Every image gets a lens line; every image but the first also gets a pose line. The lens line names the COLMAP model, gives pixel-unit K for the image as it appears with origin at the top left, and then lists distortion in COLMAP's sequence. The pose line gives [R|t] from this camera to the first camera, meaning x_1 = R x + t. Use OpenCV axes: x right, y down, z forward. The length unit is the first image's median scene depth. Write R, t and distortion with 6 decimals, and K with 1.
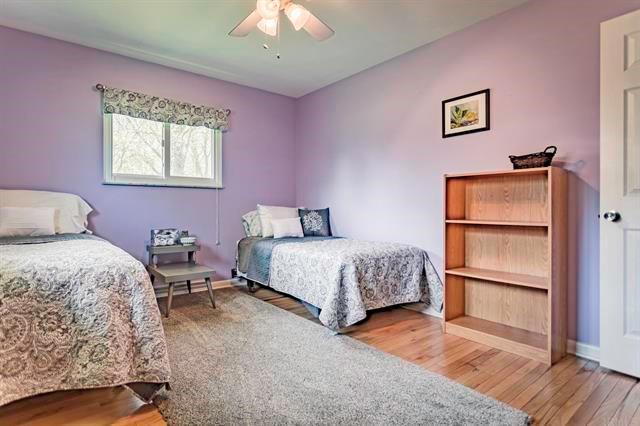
lens RADIAL K [[344.9, 0, 320.0], [0, 344.9, 213.0], [0, 0, 1]] dist [-0.000032, -0.000109]
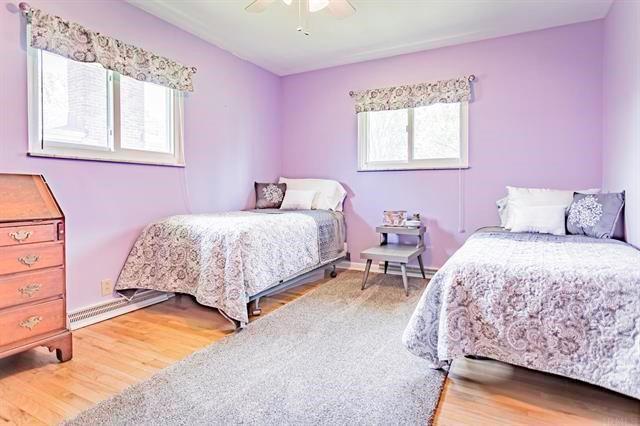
lens RADIAL K [[351.6, 0, 320.2], [0, 351.6, 198.9], [0, 0, 1]] dist [0.000054, -0.000145]
pose [[0.389650, 0.021866, -0.920703, 0.474855], [-0.014113, 0.999742, 0.017771, -0.005618], [0.920855, 0.006070, 0.389859, 0.385068]]
